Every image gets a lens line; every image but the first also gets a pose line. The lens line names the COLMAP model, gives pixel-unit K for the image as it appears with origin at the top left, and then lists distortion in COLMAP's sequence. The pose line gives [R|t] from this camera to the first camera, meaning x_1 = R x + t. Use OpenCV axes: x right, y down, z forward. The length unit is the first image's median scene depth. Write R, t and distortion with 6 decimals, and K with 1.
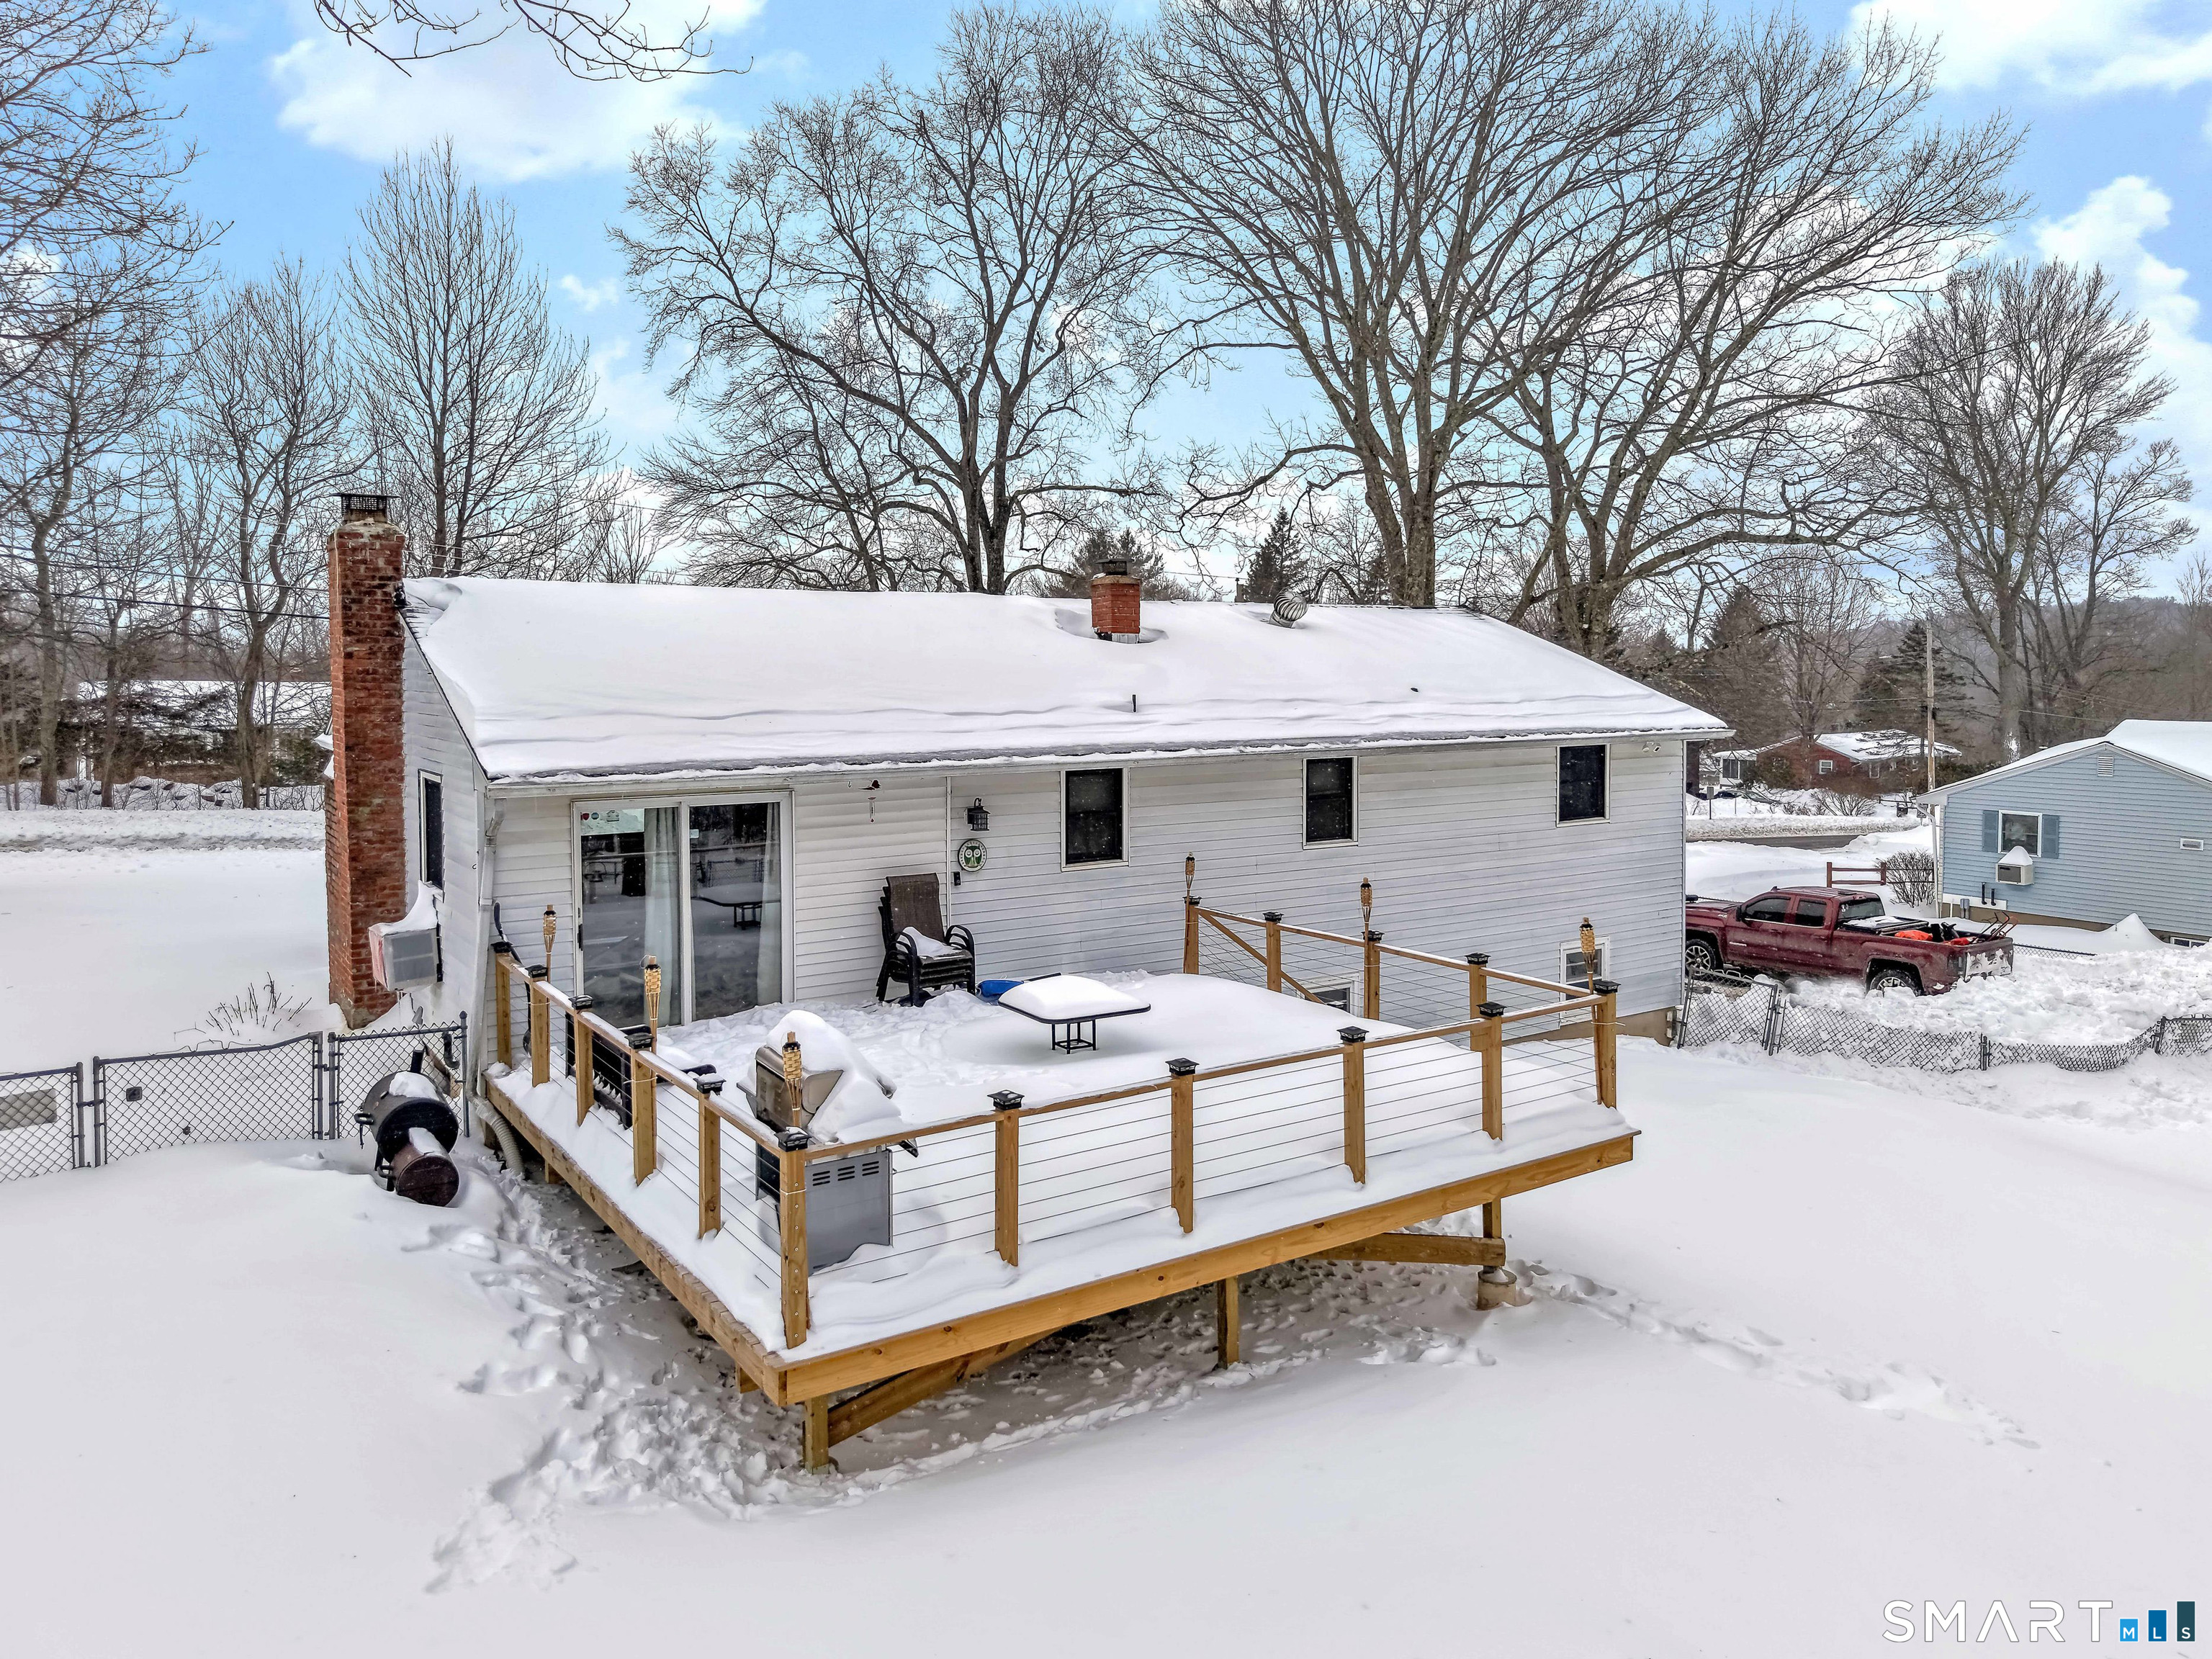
lens RADIAL K [[1501.9, 0, 1106.0], [0, 1501.9, 829.5], [0, 0, 1]] dist [0.058257, -0.069468]
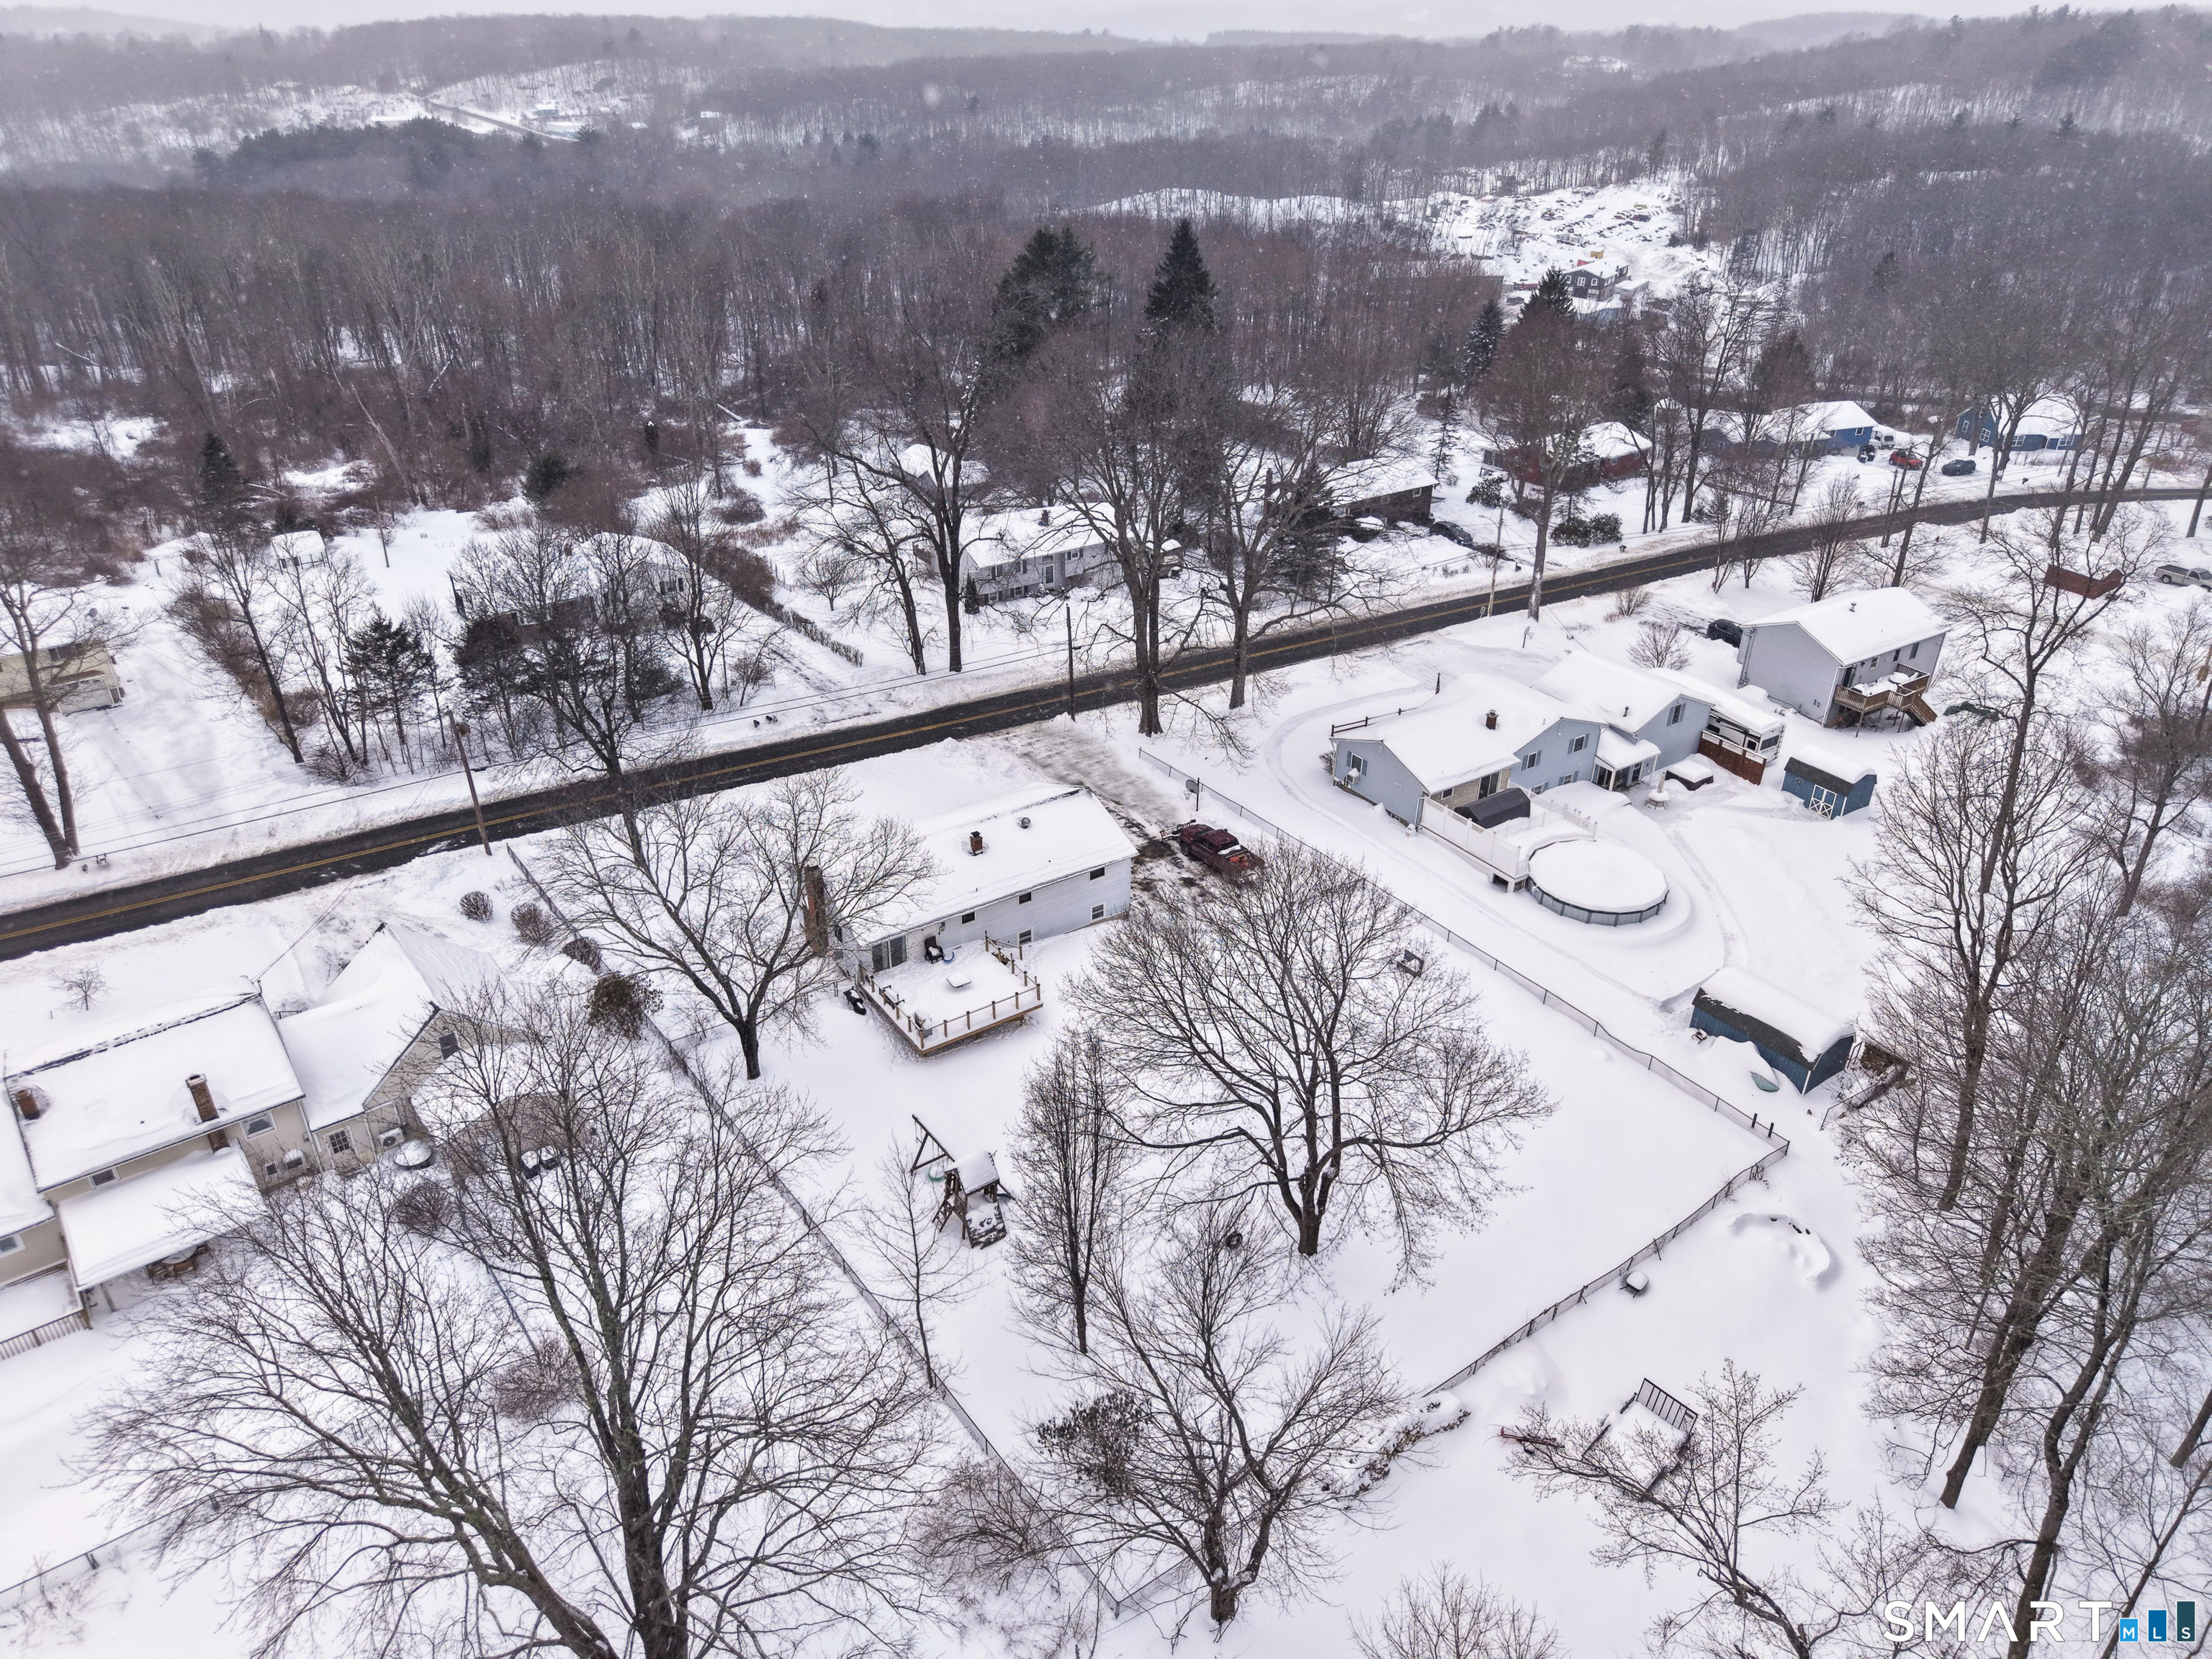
lens RADIAL K [[1501.9, 0, 1106.0], [0, 1501.9, 829.5], [0, 0, 1]] dist [0.058257, -0.069468]
pose [[0.999847, -0.013717, -0.010829, 0.700469], [0.016842, 0.921709, 0.387516, -3.017858], [0.004666, -0.387639, 0.921799, -4.728215]]
